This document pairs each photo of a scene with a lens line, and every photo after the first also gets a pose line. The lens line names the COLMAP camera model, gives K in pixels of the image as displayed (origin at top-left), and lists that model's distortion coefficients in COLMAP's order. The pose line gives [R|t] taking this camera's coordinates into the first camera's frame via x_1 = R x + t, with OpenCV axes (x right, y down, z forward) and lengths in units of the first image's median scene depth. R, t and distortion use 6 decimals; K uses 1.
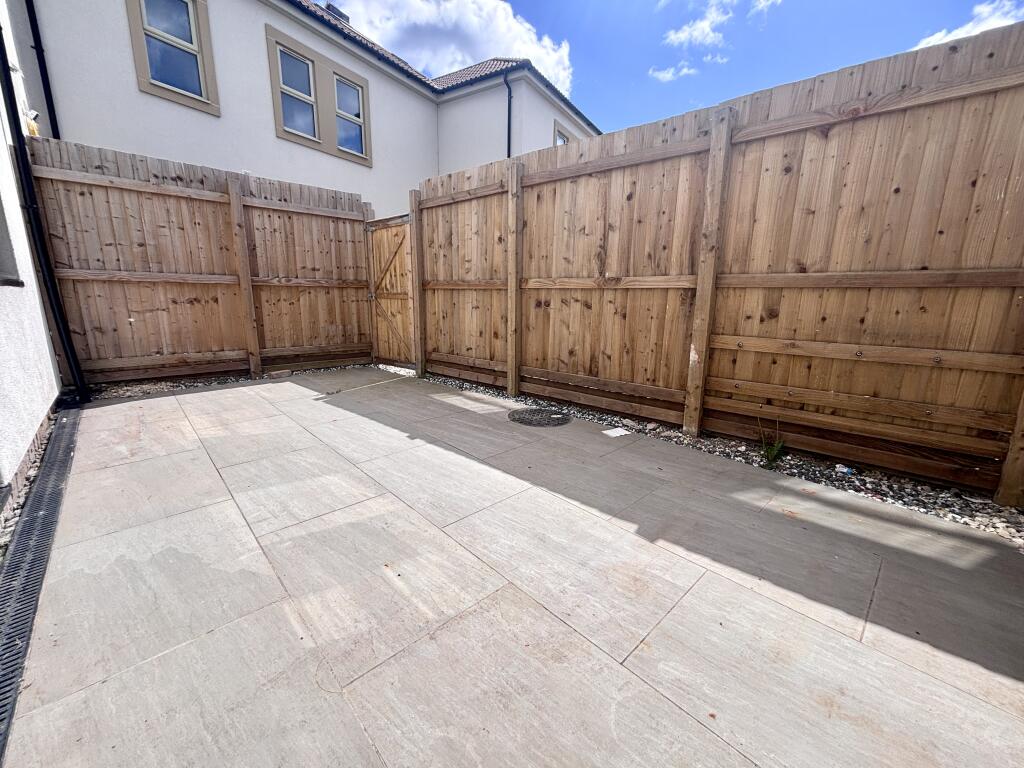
lens RADIAL K [[407.9, 0, 512.0], [0, 407.9, 384.0], [0, 0, 1]] dist [0.001571, 0.000373]
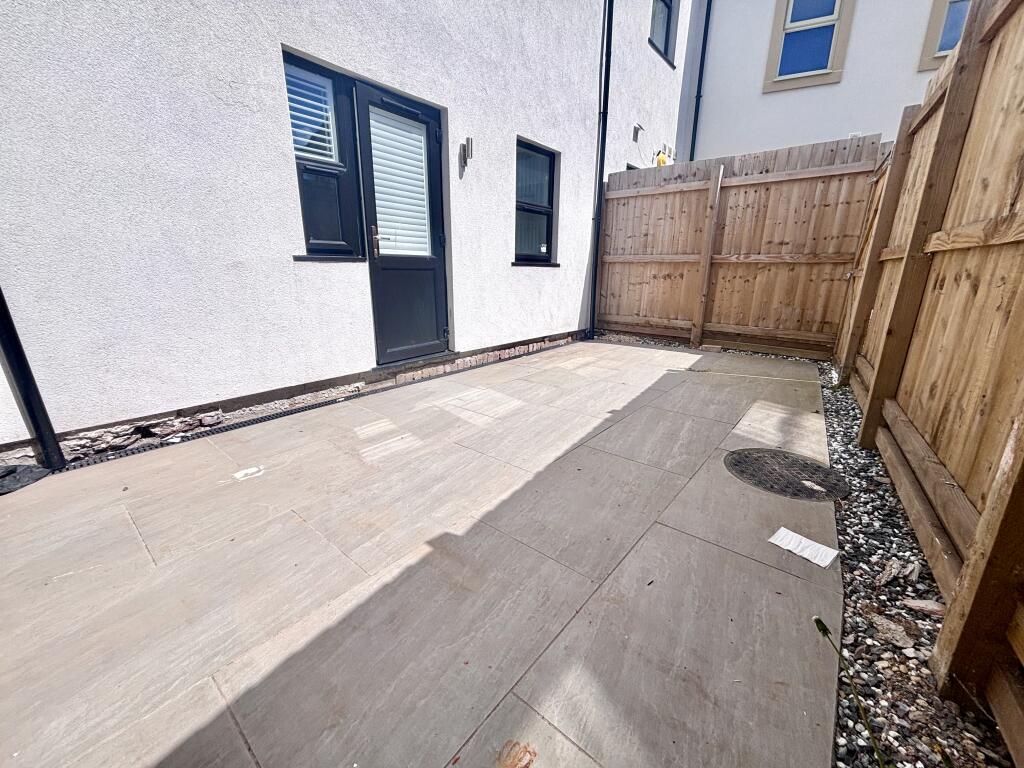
lens RADIAL K [[407.9, 0, 512.0], [0, 407.9, 384.0], [0, 0, 1]] dist [0.001571, 0.000373]
pose [[0.129800, 0.259691, -0.956929, 0.443490], [-0.220163, 0.948550, 0.227554, -0.071672], [0.966789, 0.181144, 0.180296, 0.375648]]
